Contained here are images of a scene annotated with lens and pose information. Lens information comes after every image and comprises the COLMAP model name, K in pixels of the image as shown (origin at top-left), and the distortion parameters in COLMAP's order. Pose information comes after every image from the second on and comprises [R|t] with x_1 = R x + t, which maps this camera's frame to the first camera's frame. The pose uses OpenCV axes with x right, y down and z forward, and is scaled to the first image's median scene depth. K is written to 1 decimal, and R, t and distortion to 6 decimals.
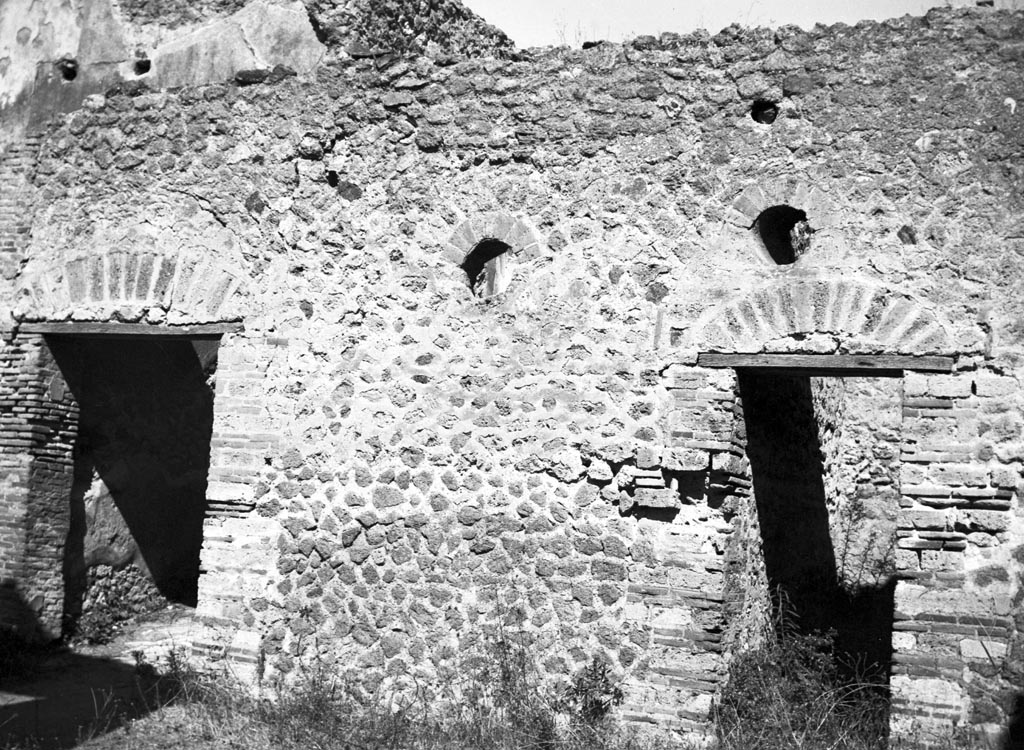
lens RADIAL K [[1388.3, 0, 520.1], [0, 1388.3, 427.5], [0, 0, 1]] dist [0.061567, 0.000000]
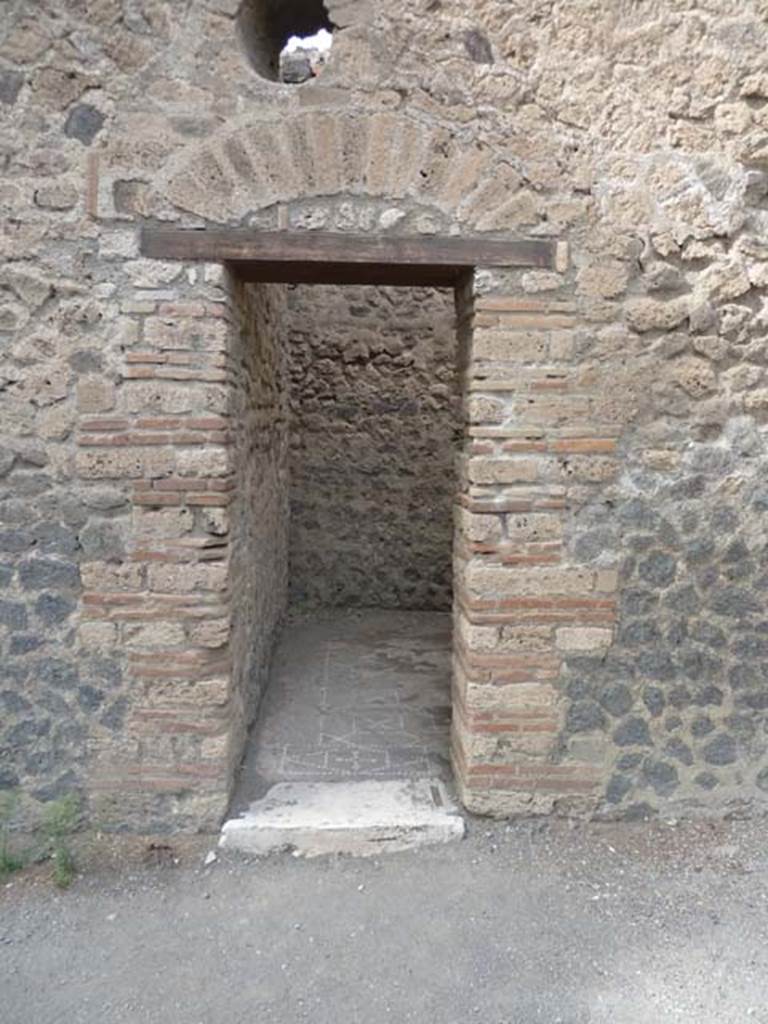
lens RADIAL K [[750.5, 0, 390.2], [0, 750.5, 516.4], [0, 0, 1]] dist [-0.037553, 0.024542]
pose [[0.891838, -0.111970, 0.438279, 0.057698], [0.011919, 0.974361, 0.224673, -0.000044], [-0.452199, -0.195148, 0.870307, 0.635850]]
